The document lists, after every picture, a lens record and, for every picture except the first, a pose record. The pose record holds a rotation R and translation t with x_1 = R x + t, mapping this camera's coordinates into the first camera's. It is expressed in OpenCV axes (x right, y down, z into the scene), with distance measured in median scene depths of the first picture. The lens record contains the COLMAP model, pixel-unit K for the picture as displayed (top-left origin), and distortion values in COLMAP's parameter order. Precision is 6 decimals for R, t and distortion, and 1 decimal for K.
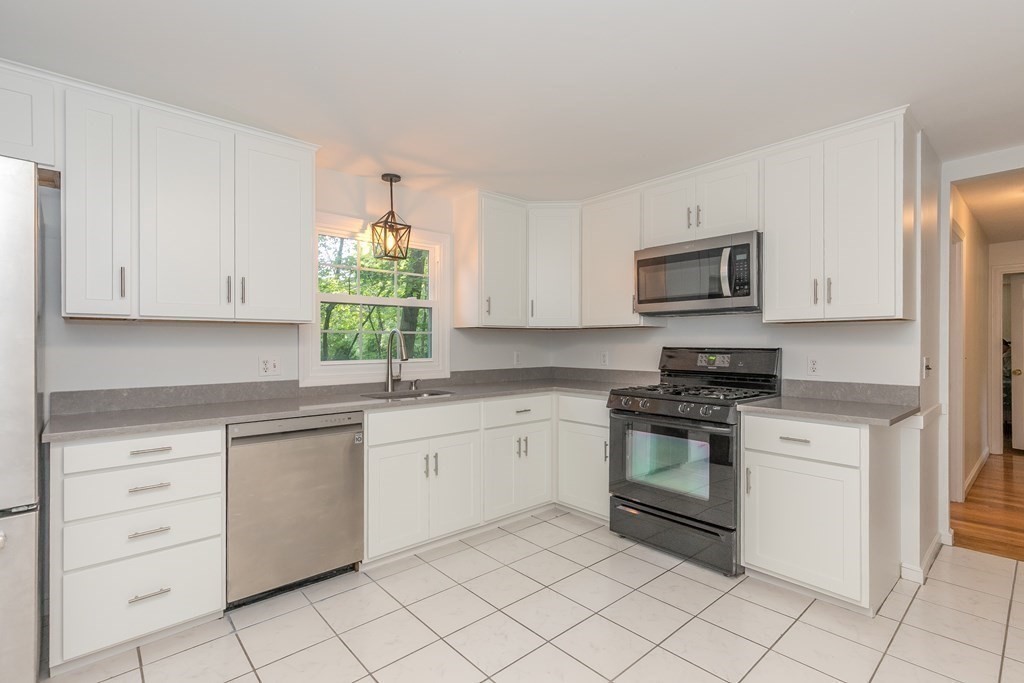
lens RADIAL K [[467.1, 0, 512.3], [0, 467.1, 342.7], [0, 0, 1]] dist [0.002065, 0.000197]
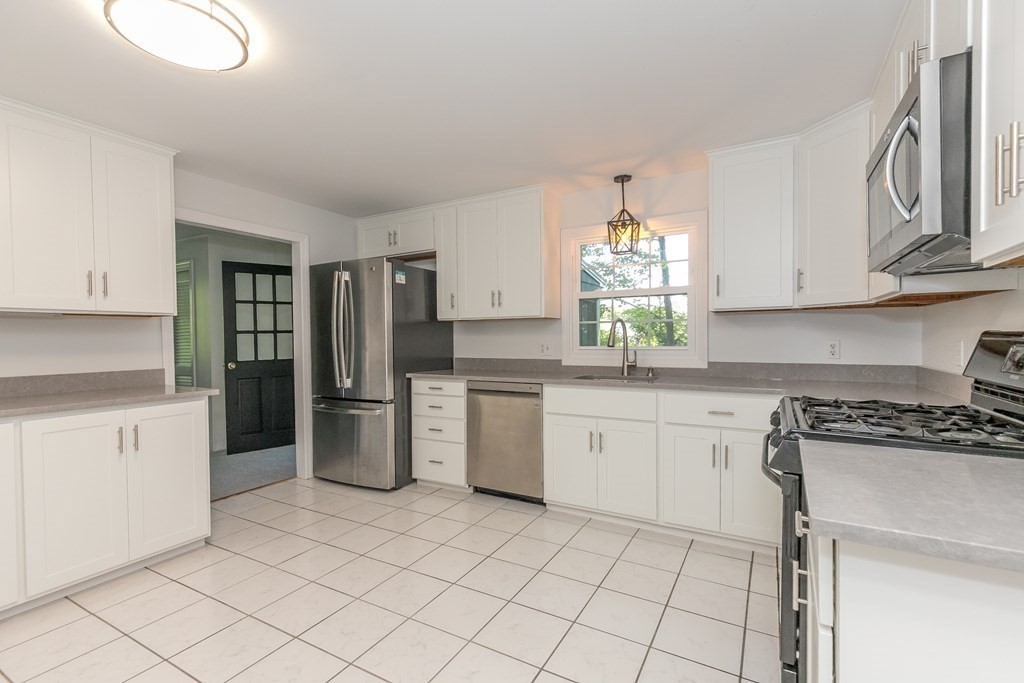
lens RADIAL K [[467.1, 0, 511.5], [0, 467.1, 342.5], [0, 0, 1]] dist [0.002065, 0.000197]
pose [[0.319340, 0.015082, -0.947520, 0.698198], [0.010508, 0.999756, 0.019455, 0.003342], [0.947582, -0.016169, 0.319103, 0.407007]]
